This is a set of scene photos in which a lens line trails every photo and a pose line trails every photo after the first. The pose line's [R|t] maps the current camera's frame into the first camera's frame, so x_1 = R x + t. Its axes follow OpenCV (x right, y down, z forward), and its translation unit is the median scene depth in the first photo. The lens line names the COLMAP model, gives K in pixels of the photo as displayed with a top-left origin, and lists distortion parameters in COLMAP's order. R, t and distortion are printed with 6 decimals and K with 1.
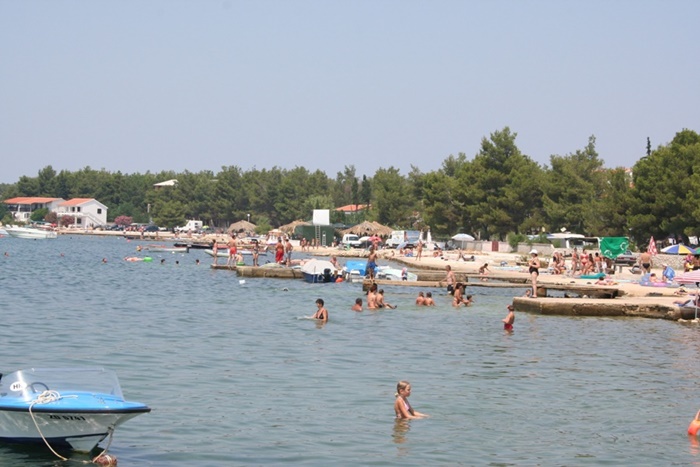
lens RADIAL K [[1731.6, 0, 352.2], [0, 1731.6, 230.2], [0, 0, 1]] dist [0.228657, 0.000000]
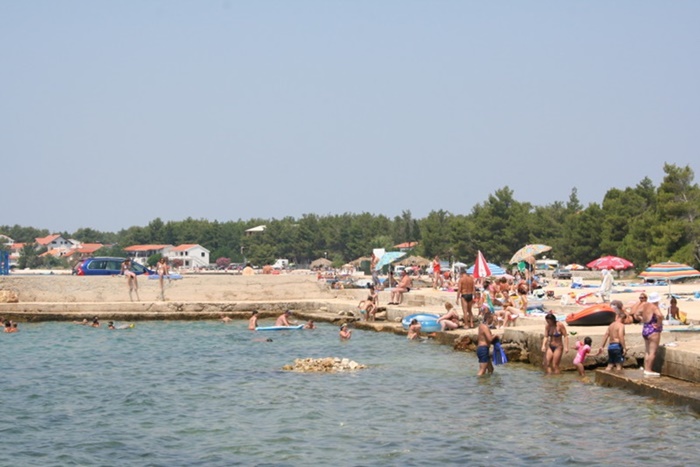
lens RADIAL K [[1731.6, 0, 349.8], [0, 1731.6, 235.7], [0, 0, 1]] dist [0.228657, 0.000000]
pose [[0.998325, -0.036963, -0.044507, 0.012578], [0.036241, 0.999200, -0.016922, 0.000220], [0.045097, 0.015281, 0.998866, -0.228982]]
